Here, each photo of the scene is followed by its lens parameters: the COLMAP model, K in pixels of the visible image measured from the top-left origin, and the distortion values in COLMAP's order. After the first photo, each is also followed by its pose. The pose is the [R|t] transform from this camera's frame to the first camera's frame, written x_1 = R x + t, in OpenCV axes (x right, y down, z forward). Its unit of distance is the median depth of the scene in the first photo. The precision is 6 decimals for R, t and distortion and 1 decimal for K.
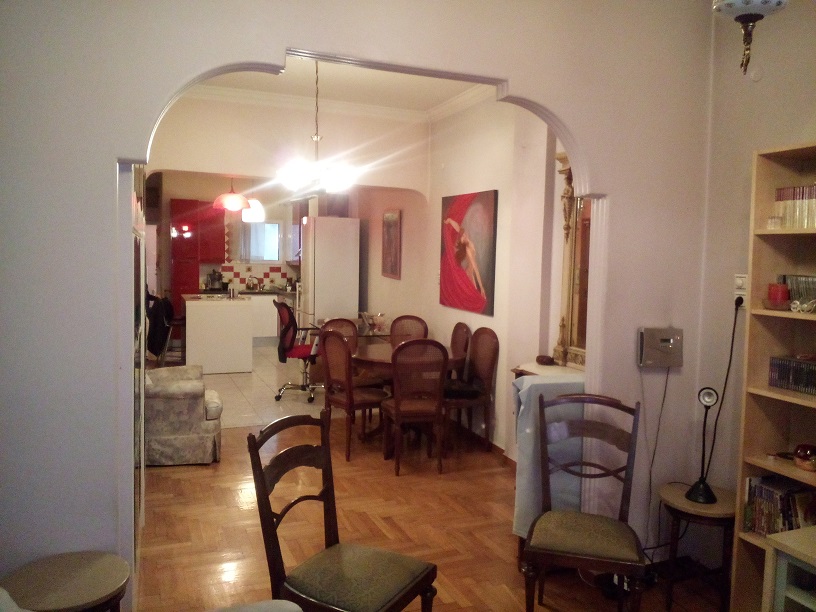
lens RADIAL K [[666.0, 0, 408.0], [0, 666.0, 306.0], [0, 0, 1]] dist [0.003209, -0.160611]
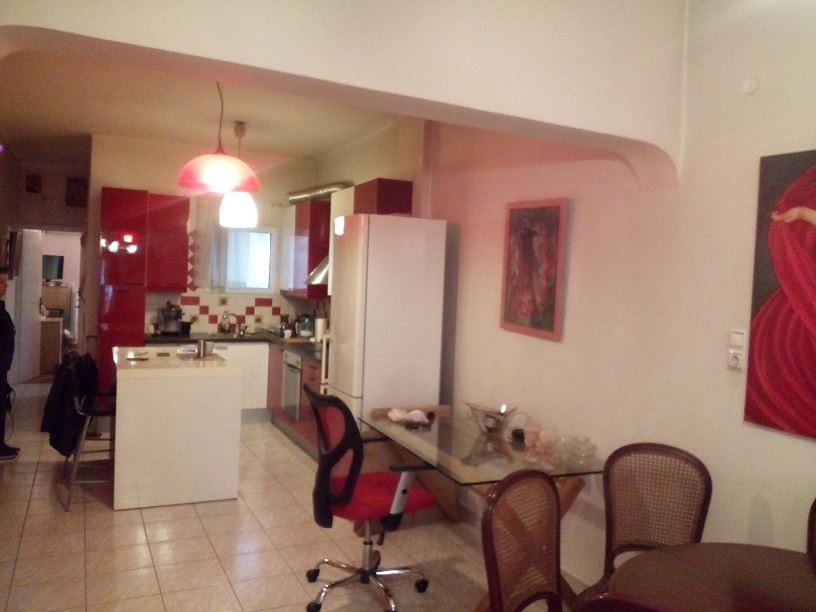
lens RADIAL K [[666.0, 0, 408.0], [0, 666.0, 306.0], [0, 0, 1]] dist [0.003209, -0.160611]
pose [[0.997671, 0.016780, 0.066119, -0.103817], [-0.014417, 0.999246, -0.036059, -0.030509], [-0.066674, 0.035022, 0.997160, 0.346062]]
